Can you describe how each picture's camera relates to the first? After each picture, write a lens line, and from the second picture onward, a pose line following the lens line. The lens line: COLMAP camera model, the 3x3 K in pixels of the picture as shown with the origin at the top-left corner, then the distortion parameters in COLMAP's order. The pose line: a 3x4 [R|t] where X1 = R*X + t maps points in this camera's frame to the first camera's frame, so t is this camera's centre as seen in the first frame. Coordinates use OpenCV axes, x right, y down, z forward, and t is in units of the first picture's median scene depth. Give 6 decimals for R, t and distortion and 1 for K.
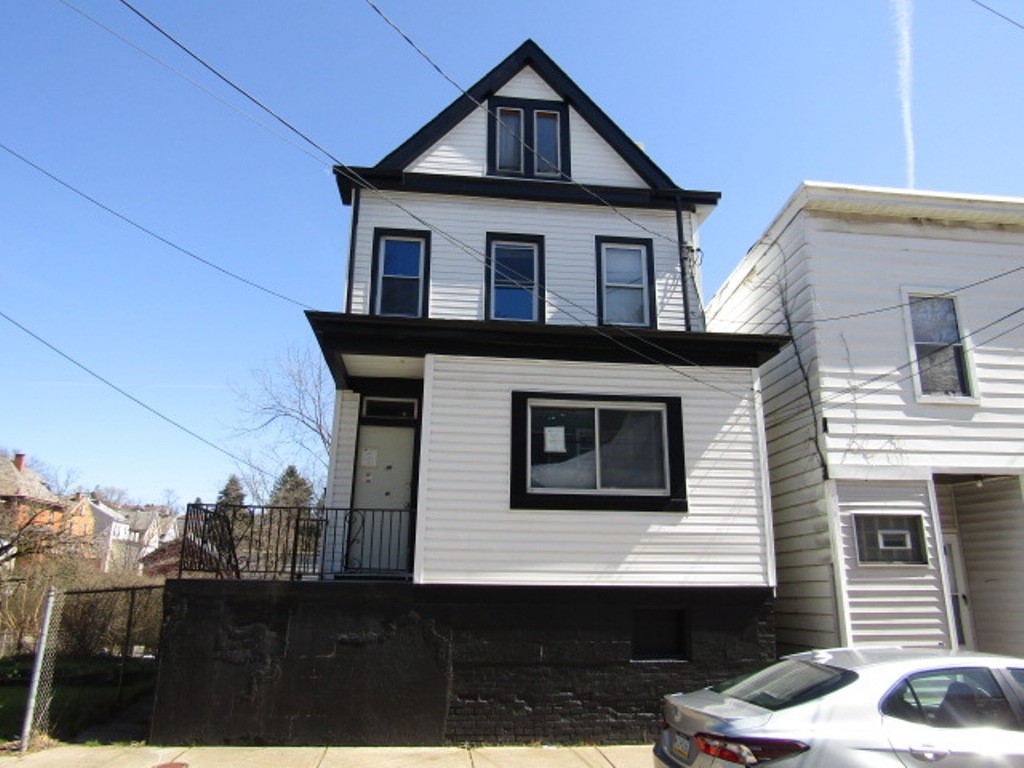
lens RADIAL K [[734.1, 0, 512.0], [0, 734.1, 384.0], [0, 0, 1]] dist [-0.002650, -0.001037]
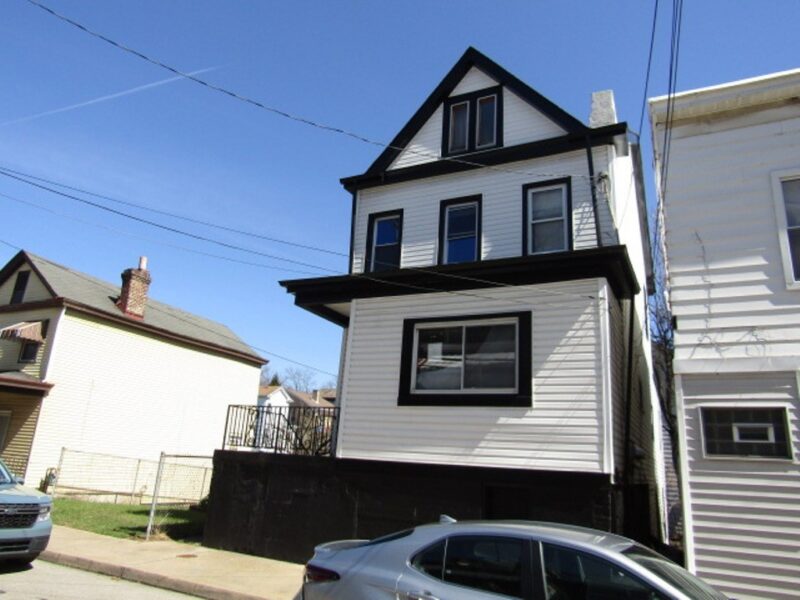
lens RADIAL K [[573.5, 0, 400.0], [0, 573.5, 300.0], [0, 0, 1]] dist [-0.002650, -0.001037]
pose [[0.833824, -0.113142, -0.540312, 0.556227], [0.095328, 0.993579, -0.060943, 0.037107], [0.543738, -0.000691, 0.839255, 0.099756]]
